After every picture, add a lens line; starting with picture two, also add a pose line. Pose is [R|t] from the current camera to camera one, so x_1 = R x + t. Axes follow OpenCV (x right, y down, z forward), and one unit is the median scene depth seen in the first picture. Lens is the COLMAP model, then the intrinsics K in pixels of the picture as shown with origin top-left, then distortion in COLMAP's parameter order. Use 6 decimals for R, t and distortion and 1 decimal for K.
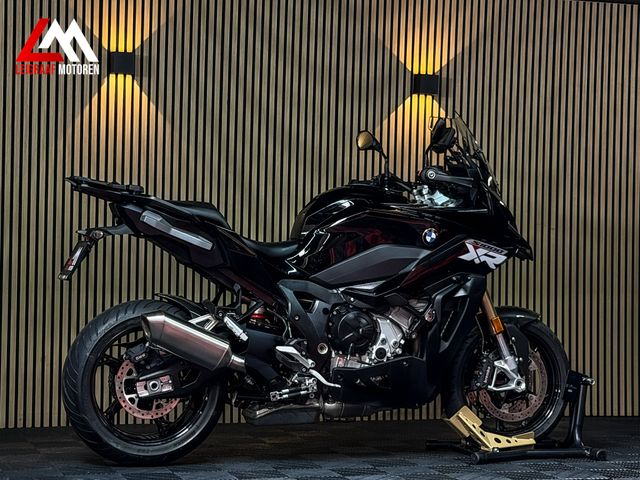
lens RADIAL K [[1433.5, 0, 321.1], [0, 1433.5, 227.7], [0, 0, 1]] dist [0.135580, 0.000000]
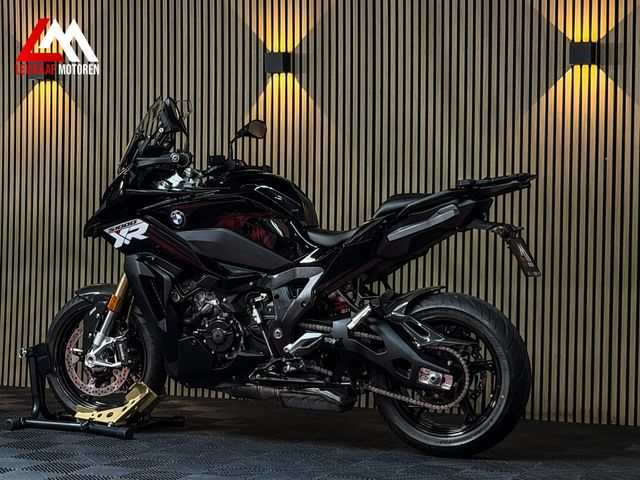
lens RADIAL K [[1433.5, 0, 316.4], [0, 1433.5, 236.5], [0, 0, 1]] dist [0.135580, 0.000000]
pose [[0.751584, -0.007386, -0.659596, 0.715186], [0.013533, 0.999900, 0.004223, 0.012290], [0.659499, -0.012100, 0.751608, 0.270019]]
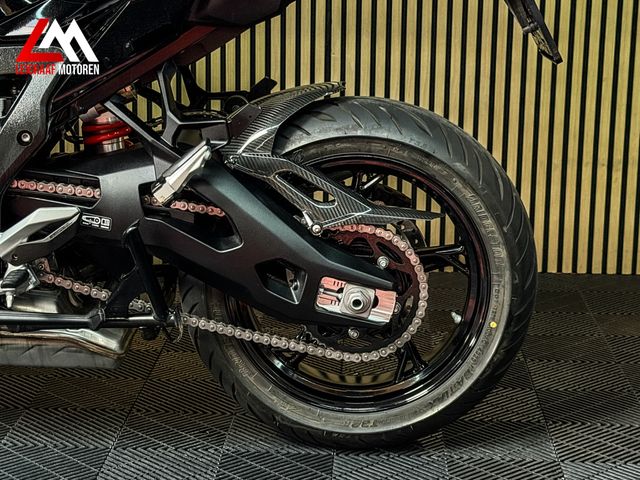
lens RADIAL K [[1433.5, 0, 318.2], [0, 1433.5, 239.1], [0, 0, 1]] dist [0.135580, 0.000000]
pose [[0.939552, 0.067728, -0.335641, 0.268022], [0.013373, 0.972236, 0.233619, -0.004934], [0.342144, -0.223986, 0.912561, 0.658076]]
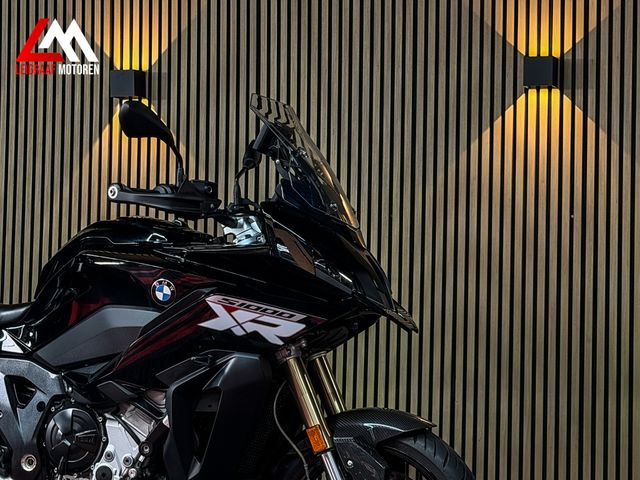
lens RADIAL K [[1433.5, 0, 316.2], [0, 1433.5, 250.6], [0, 0, 1]] dist [0.135580, 0.000000]
pose [[0.797095, -0.033447, -0.602927, 0.509655], [0.004350, 0.998757, -0.049654, 0.019673], [0.603838, 0.036956, 0.796250, 0.539600]]
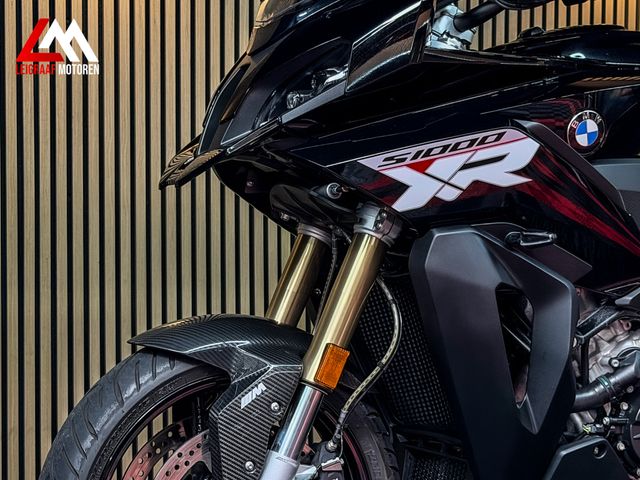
lens RADIAL K [[1433.5, 0, 312.2], [0, 1433.5, 259.8], [0, 0, 1]] dist [0.135580, 0.000000]
pose [[0.992866, -0.021965, 0.117196, -0.154806], [0.018508, 0.999363, 0.030501, 0.023909], [-0.117792, -0.028115, 0.992640, 0.597119]]
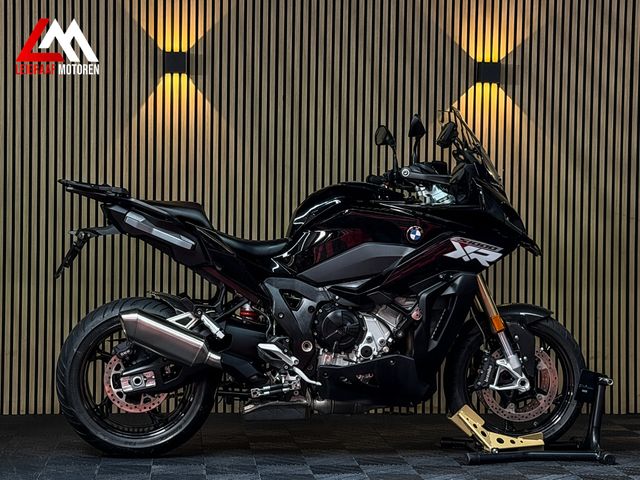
lens RADIAL K [[1433.5, 0, 310.9], [0, 1433.5, 236.7], [0, 0, 1]] dist [0.135580, 0.000000]
pose [[0.974864, -0.004828, -0.222750, 0.226406], [0.010276, 0.999676, 0.023306, -0.015843], [0.222565, -0.025009, 0.974597, 0.021739]]
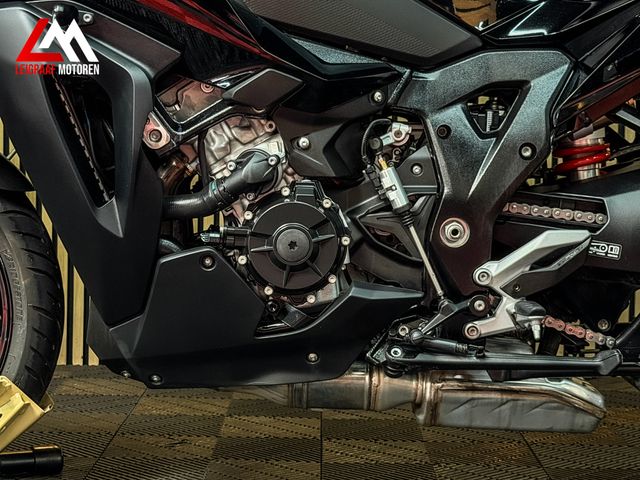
lens RADIAL K [[1433.5, 0, 317.2], [0, 1433.5, 235.9], [0, 0, 1]] dist [0.135580, 0.000000]
pose [[0.953475, 0.024434, -0.300481, 0.103066], [0.004319, 0.995501, 0.094655, 0.050354], [0.301442, -0.091549, 0.949079, 0.653672]]
